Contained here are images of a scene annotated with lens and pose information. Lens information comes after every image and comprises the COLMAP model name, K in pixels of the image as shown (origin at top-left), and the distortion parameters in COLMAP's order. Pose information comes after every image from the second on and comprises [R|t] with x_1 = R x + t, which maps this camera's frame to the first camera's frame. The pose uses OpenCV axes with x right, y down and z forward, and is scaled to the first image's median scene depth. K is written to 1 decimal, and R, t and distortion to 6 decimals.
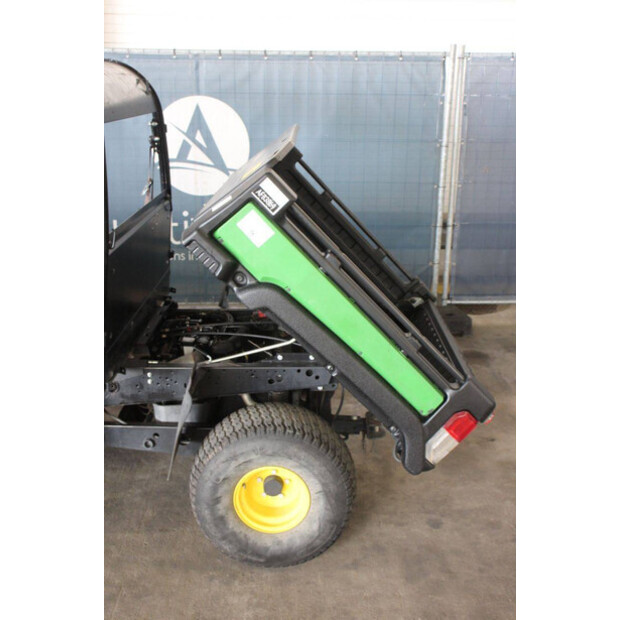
lens RADIAL K [[719.5, 0, 309.1], [0, 719.5, 299.2], [0, 0, 1]] dist [0.042953, 0.022809]
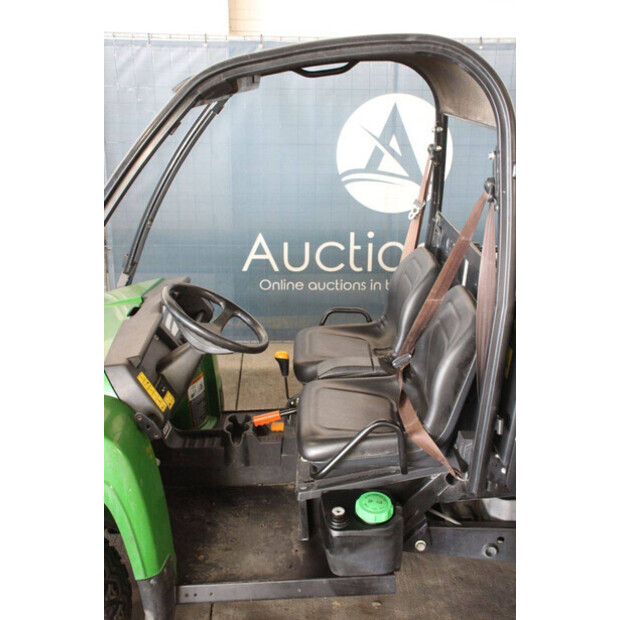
lens RADIAL K [[773.1, 0, 317.0], [0, 773.1, 311.8], [0, 0, 1]] dist [0.028442, 0.039506]
pose [[1.000000, -0.000825, 0.000432, -0.409411], [0.000825, 1.000000, 0.000294, -0.052076], [-0.000432, -0.000294, 1.000000, 0.183652]]
